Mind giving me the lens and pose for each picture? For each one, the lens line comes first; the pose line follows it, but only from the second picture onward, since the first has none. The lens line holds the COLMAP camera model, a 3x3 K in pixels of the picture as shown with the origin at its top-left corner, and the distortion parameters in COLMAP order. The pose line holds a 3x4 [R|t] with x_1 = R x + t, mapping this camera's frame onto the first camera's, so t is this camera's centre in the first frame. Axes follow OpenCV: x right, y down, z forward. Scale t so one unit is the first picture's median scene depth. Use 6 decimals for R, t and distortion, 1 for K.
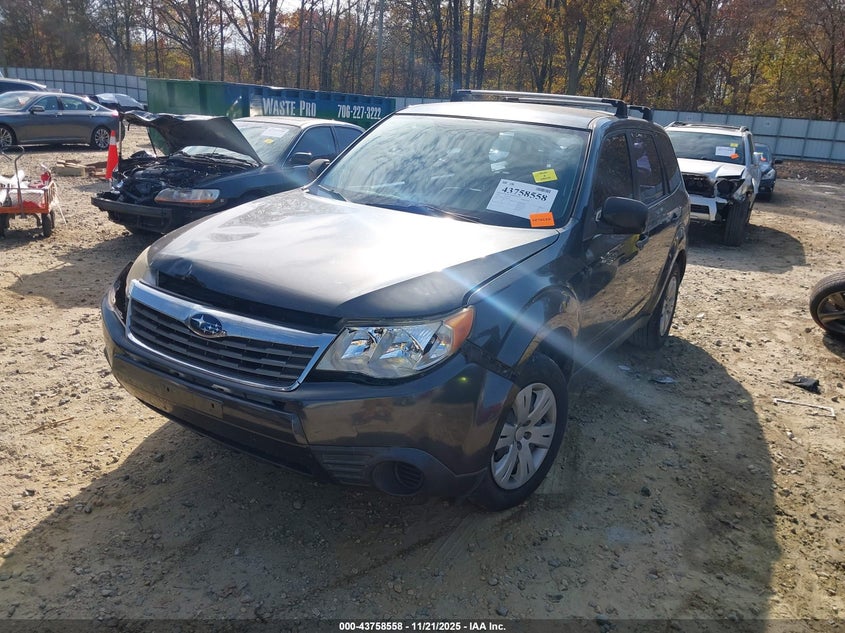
lens RADIAL K [[678.2, 0, 422.5], [0, 678.2, 316.5], [0, 0, 1]] dist [0.009336, -0.016911]
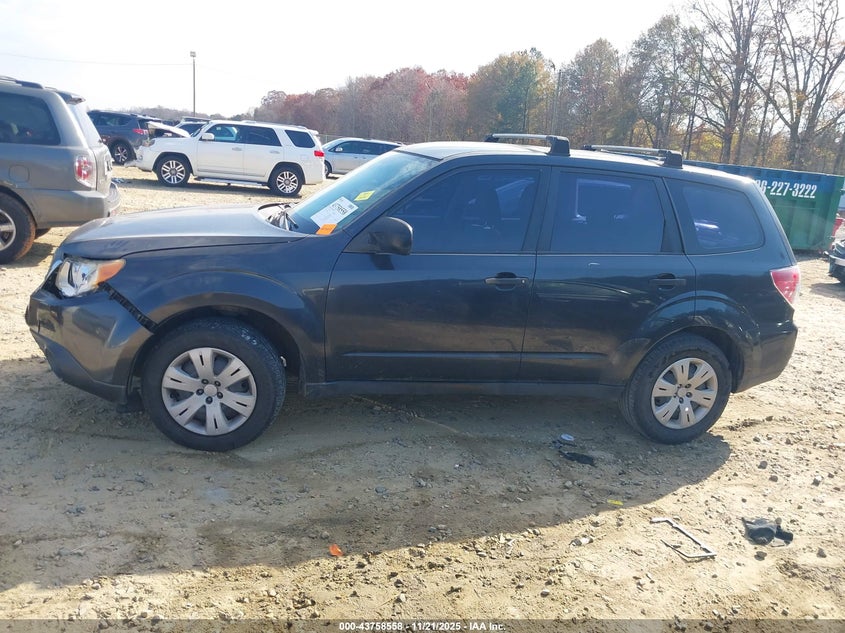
lens RADIAL K [[678.2, 0, 422.5], [0, 678.2, 316.5], [0, 0, 1]] dist [0.009336, -0.016911]
pose [[0.708928, 0.166613, -0.685318, 0.968958], [-0.245268, 0.969287, -0.018066, -0.019114], [0.661260, 0.180894, 0.728019, 0.279346]]
